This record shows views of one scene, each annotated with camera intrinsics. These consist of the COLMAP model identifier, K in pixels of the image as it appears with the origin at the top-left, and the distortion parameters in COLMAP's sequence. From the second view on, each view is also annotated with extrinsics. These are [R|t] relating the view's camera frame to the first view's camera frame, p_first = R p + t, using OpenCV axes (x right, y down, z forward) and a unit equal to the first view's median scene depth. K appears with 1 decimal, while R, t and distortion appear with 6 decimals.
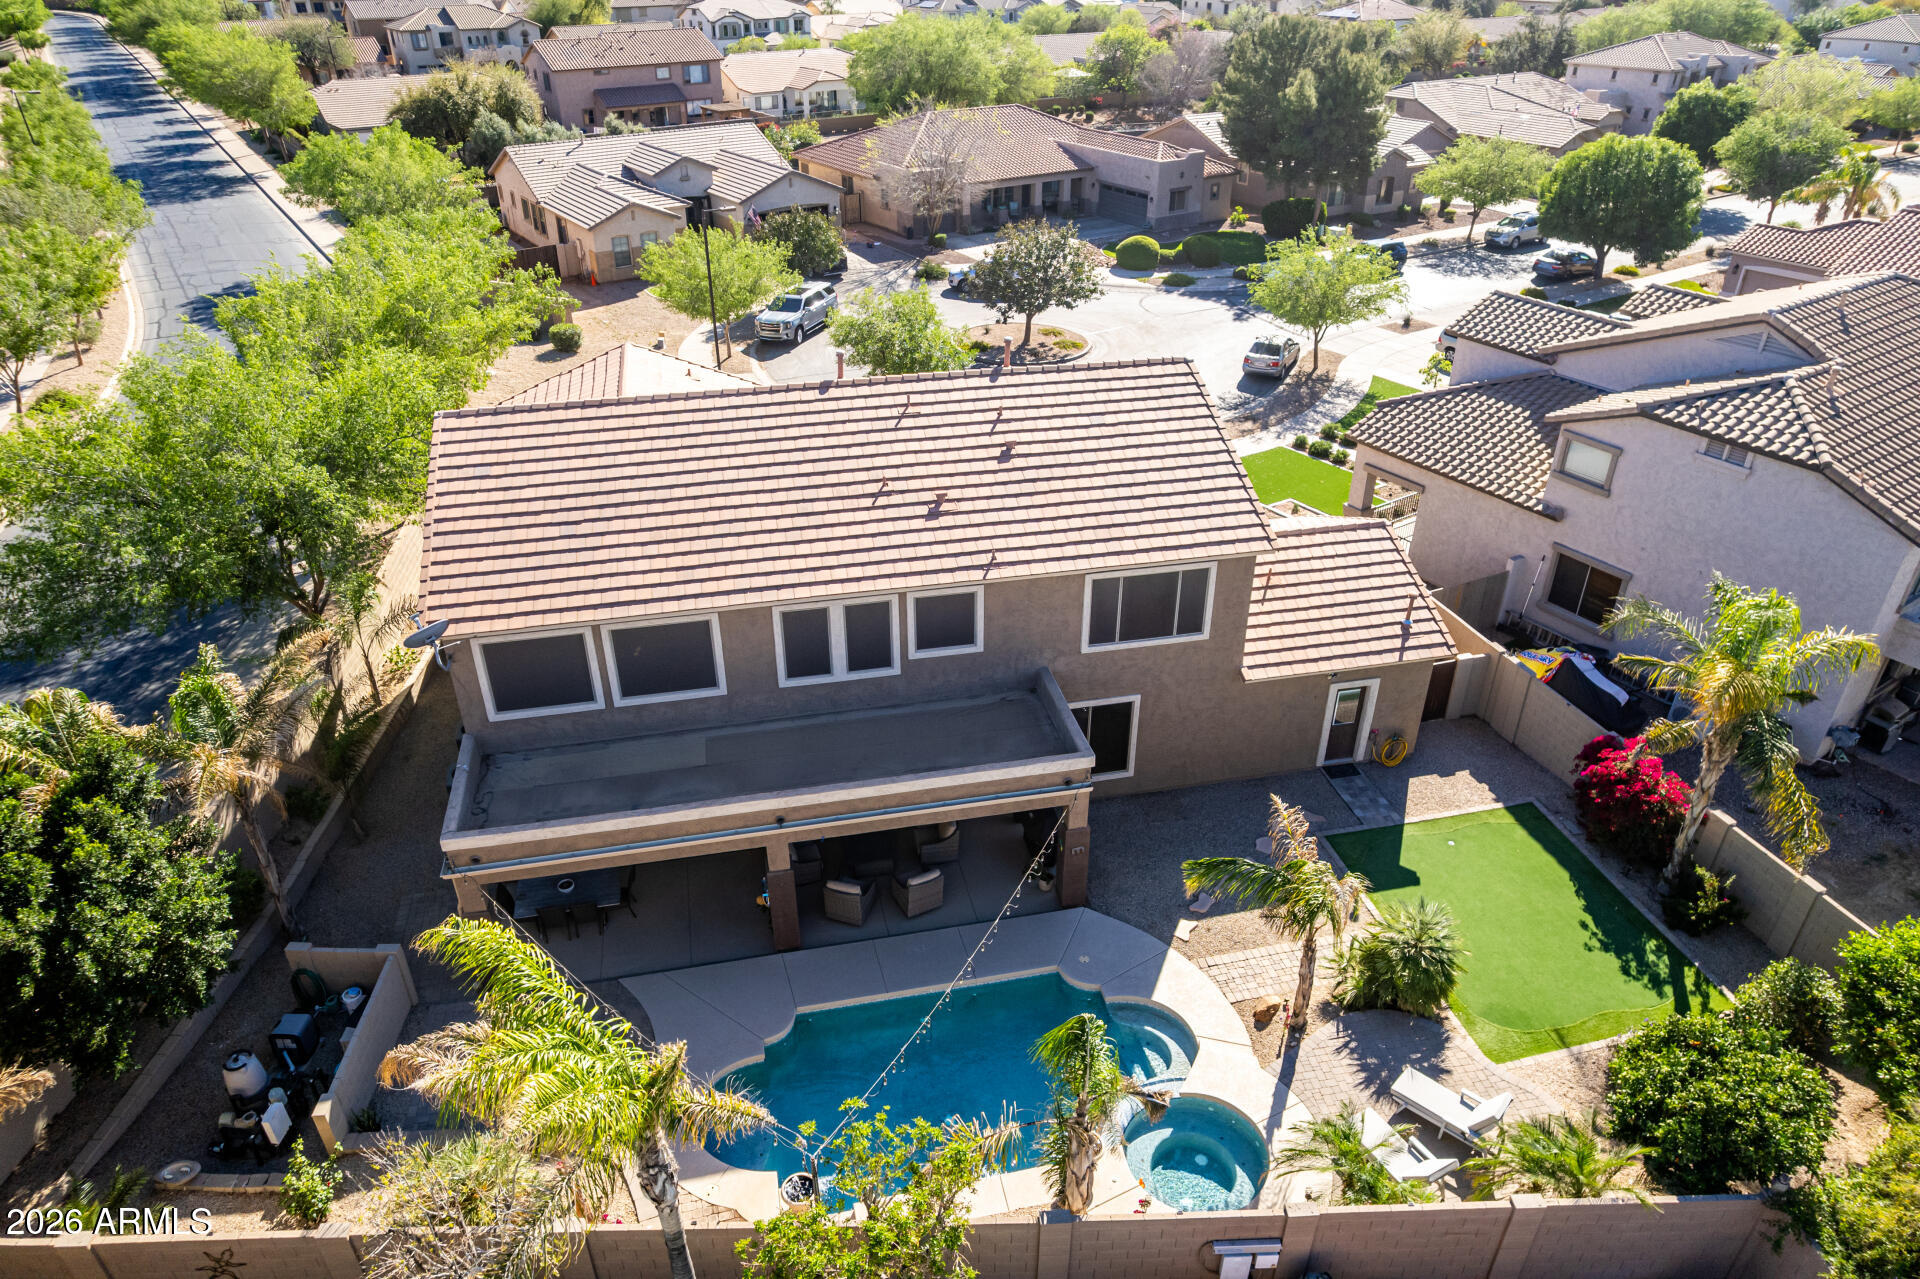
lens RADIAL K [[1228.8, 0, 964.6], [0, 1228.8, 640.1], [0, 0, 1]] dist [-0.071329, 0.058087]
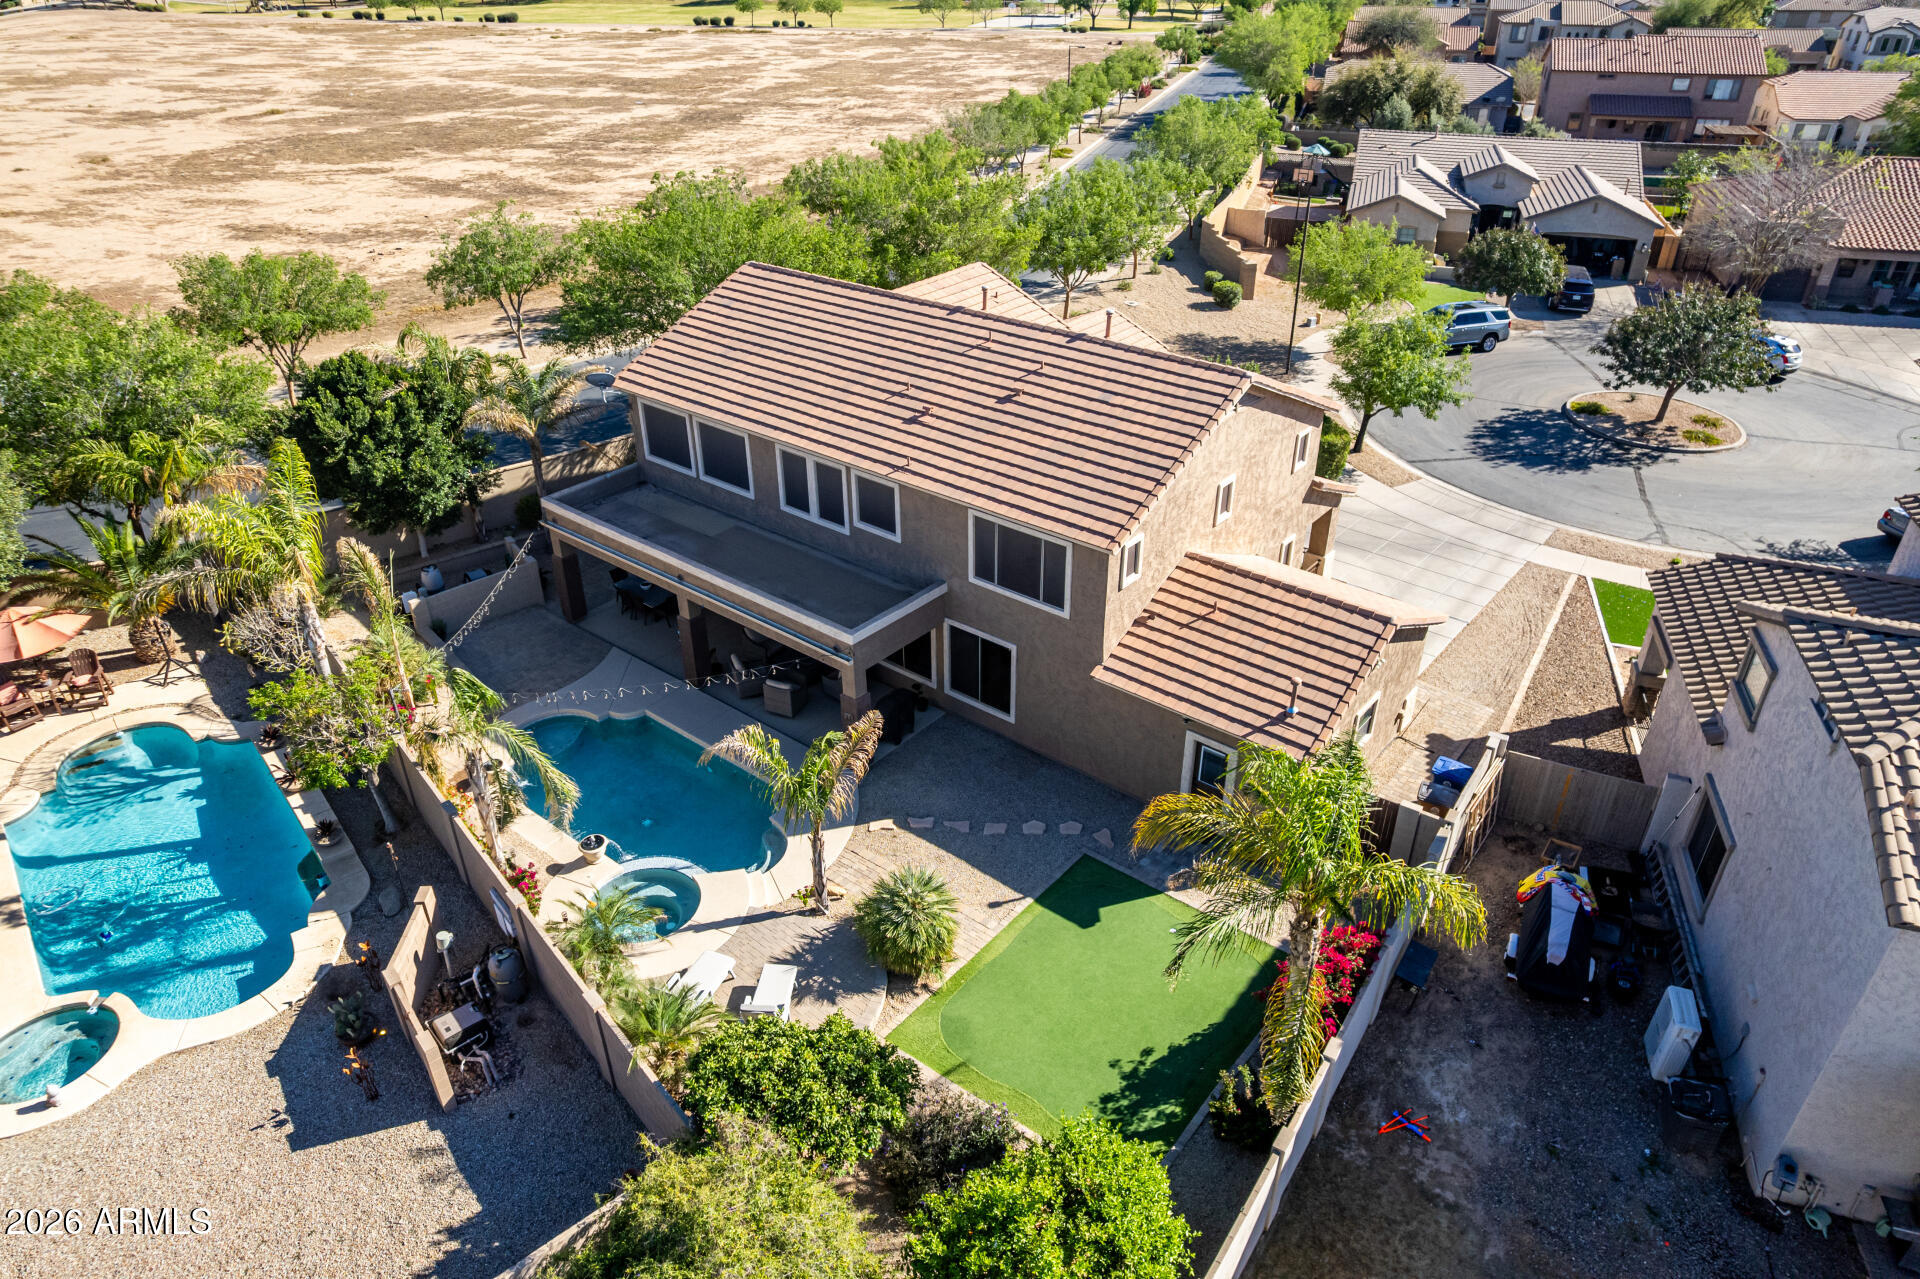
lens RADIAL K [[1228.8, 0, 964.6], [0, 1228.8, 640.1], [0, 0, 1]] dist [-0.071329, 0.058087]
pose [[0.626210, 0.400231, -0.669086, 0.846457], [-0.396987, 0.902285, 0.168177, -0.124607], [0.671016, 0.160305, 0.723906, 0.199436]]
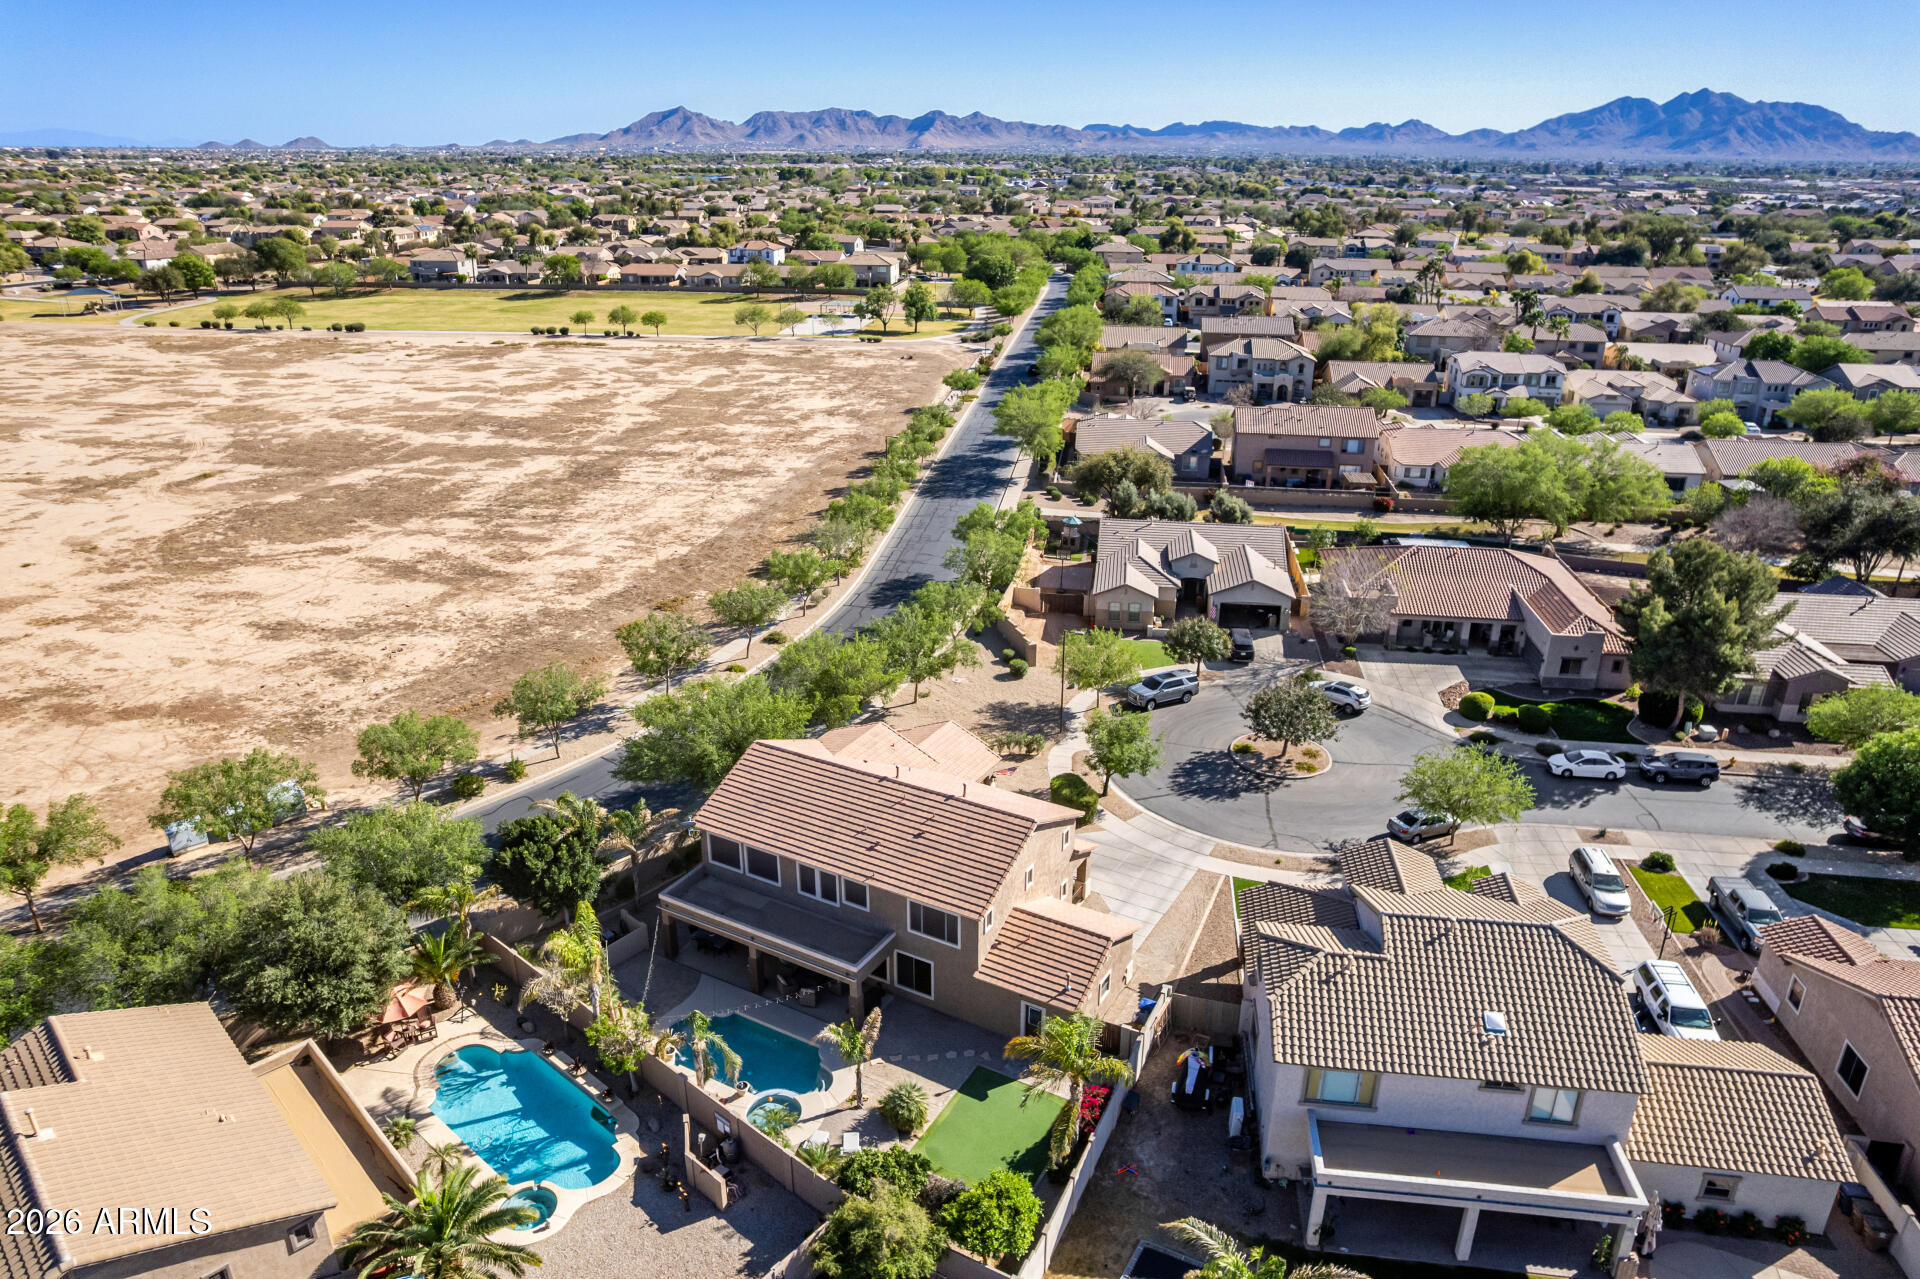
lens RADIAL K [[1228.8, 0, 964.6], [0, 1228.8, 640.1], [0, 0, 1]] dist [-0.071329, 0.058087]
pose [[0.748661, 0.251336, -0.613463, 1.381244], [-0.345197, 0.937798, -0.037057, -0.431212], [0.565991, 0.239508, 0.788854, -0.804264]]
